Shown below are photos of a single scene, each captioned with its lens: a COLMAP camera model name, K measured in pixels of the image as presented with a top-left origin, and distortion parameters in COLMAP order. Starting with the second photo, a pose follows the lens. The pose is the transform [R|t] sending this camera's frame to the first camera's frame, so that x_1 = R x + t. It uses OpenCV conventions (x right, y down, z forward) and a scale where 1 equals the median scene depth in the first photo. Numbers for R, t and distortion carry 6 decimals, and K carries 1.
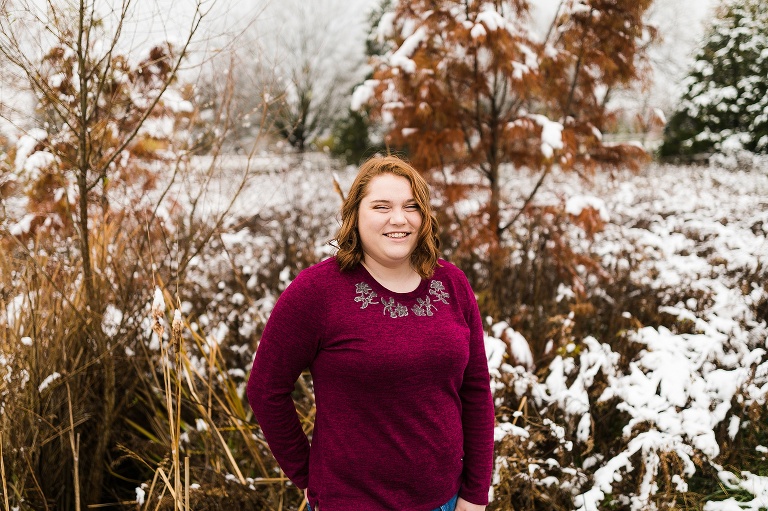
lens RADIAL K [[791.6, 0, 386.2], [0, 791.6, 251.3], [0, 0, 1]] dist [0.027016, 0.000000]
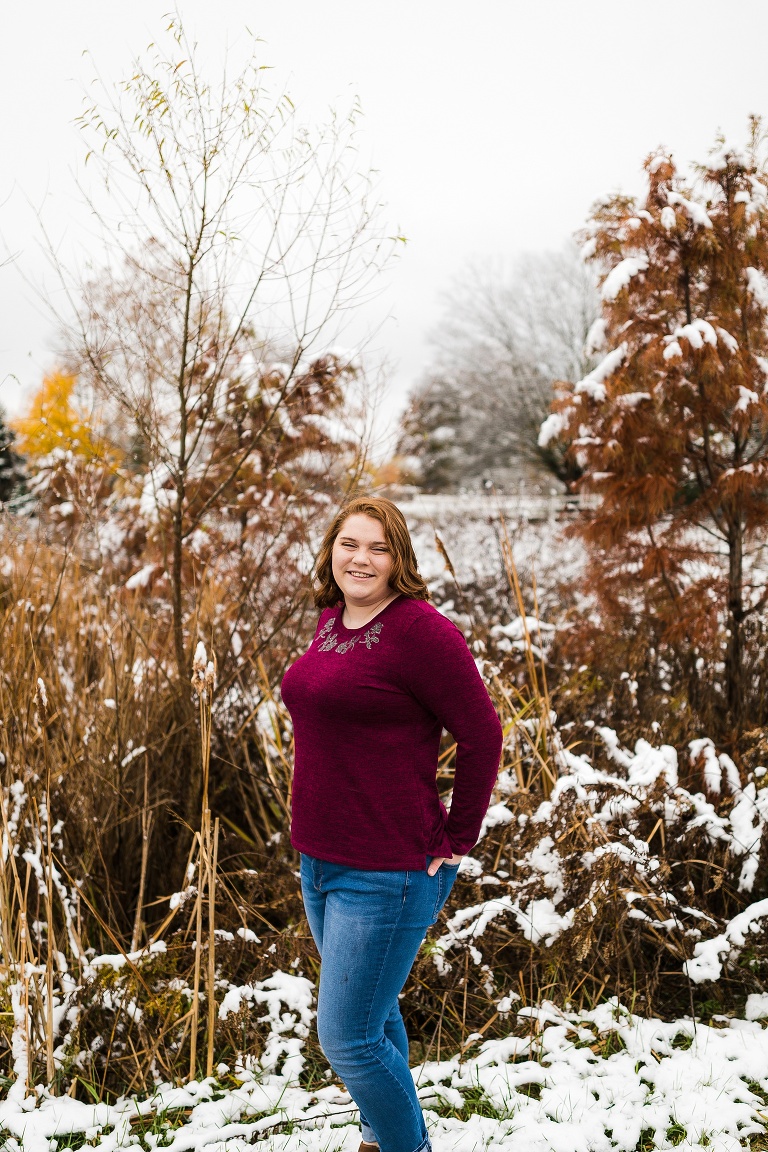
lens RADIAL K [[1187.5, 0, 380.8], [0, 1187.5, 578.1], [0, 0, 1]] dist [0.027016, 0.000000]
pose [[0.961525, 0.053908, -0.269377, 0.166180], [-0.070539, 0.996130, -0.052439, 0.023223], [0.265507, 0.069423, 0.961606, -0.164660]]
